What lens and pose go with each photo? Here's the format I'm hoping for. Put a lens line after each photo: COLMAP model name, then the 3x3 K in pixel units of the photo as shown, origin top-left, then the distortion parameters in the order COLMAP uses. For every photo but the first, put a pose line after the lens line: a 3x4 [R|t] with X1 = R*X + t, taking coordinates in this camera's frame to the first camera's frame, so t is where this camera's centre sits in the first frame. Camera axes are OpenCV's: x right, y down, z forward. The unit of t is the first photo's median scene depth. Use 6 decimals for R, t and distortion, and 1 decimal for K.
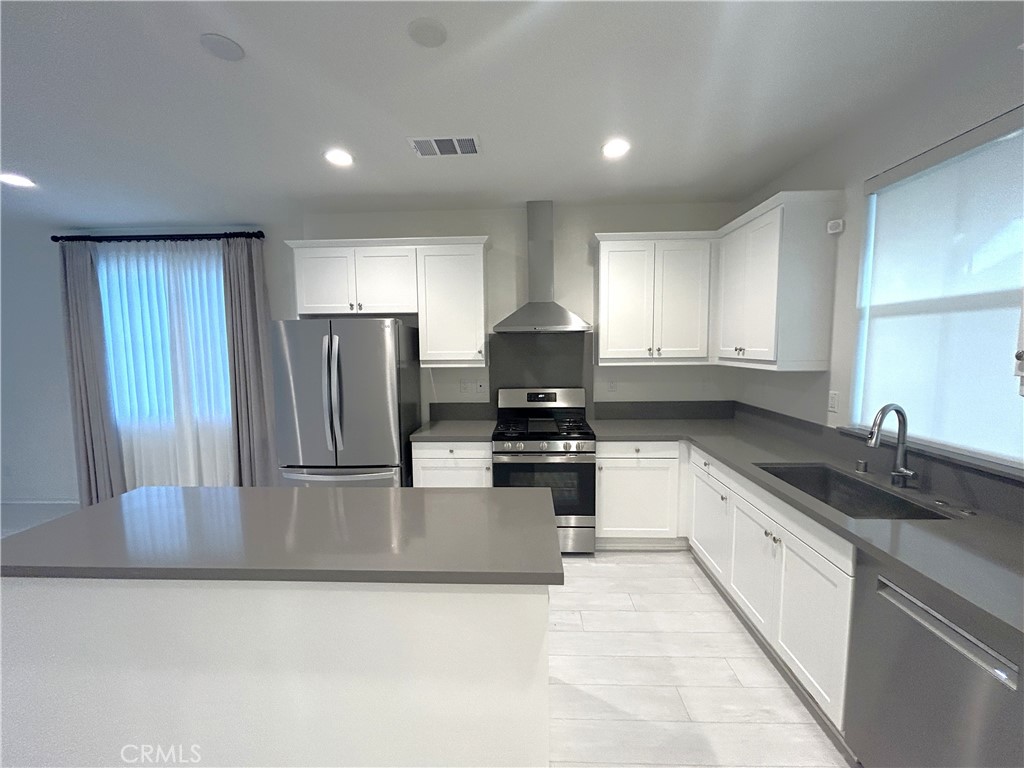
lens RADIAL K [[416.9, 0, 512.0], [0, 416.9, 384.0], [0, 0, 1]] dist [-0.000356, 0.000890]
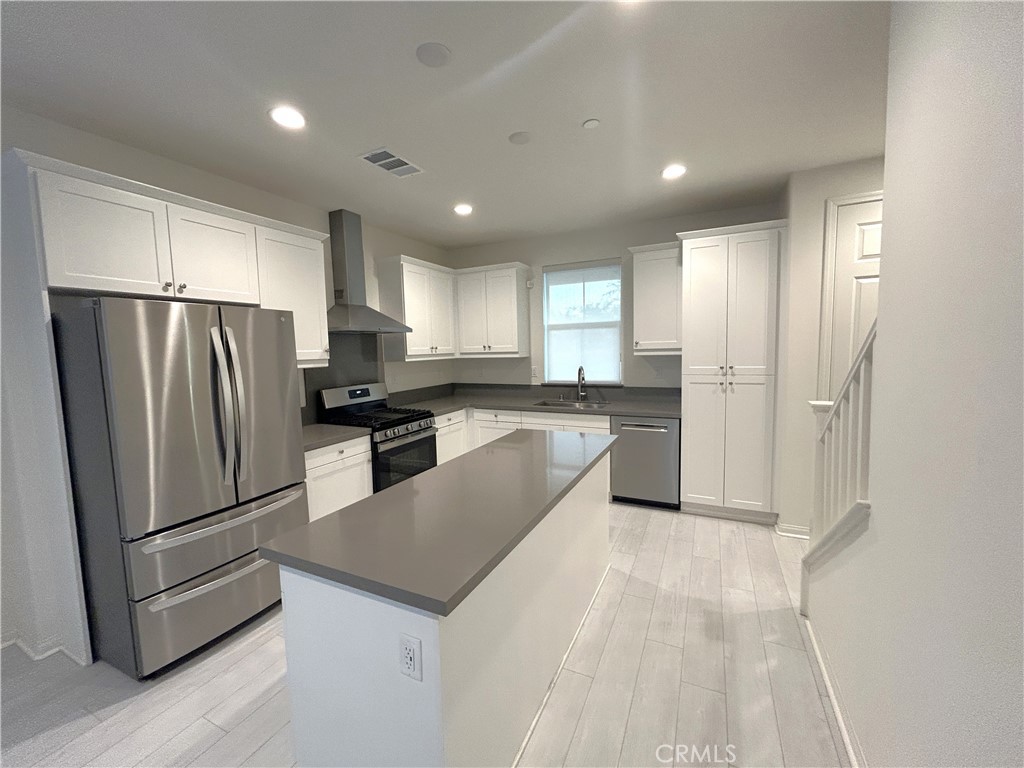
lens RADIAL K [[416.9, 0, 512.0], [0, 416.9, 384.0], [0, 0, 1]] dist [-0.000356, 0.000890]
pose [[0.398599, -0.080081, 0.913622, -0.878055], [0.105042, 0.993611, 0.041264, 0.005639], [-0.911090, 0.079521, 0.404465, 0.237443]]
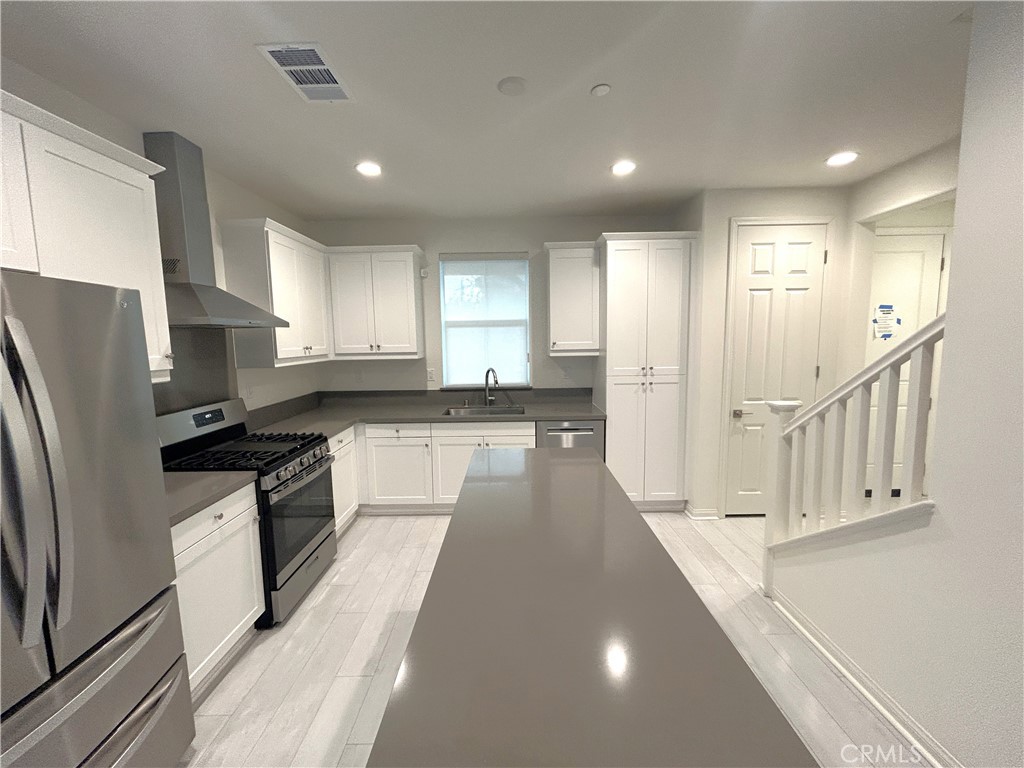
lens RADIAL K [[416.9, 0, 512.0], [0, 416.9, 384.0], [0, 0, 1]] dist [-0.000356, 0.000890]
pose [[-0.041882, -0.100439, 0.994061, -0.769525], [0.108713, 0.988569, 0.104465, -0.051376], [-0.993190, 0.112443, -0.030484, 0.579243]]
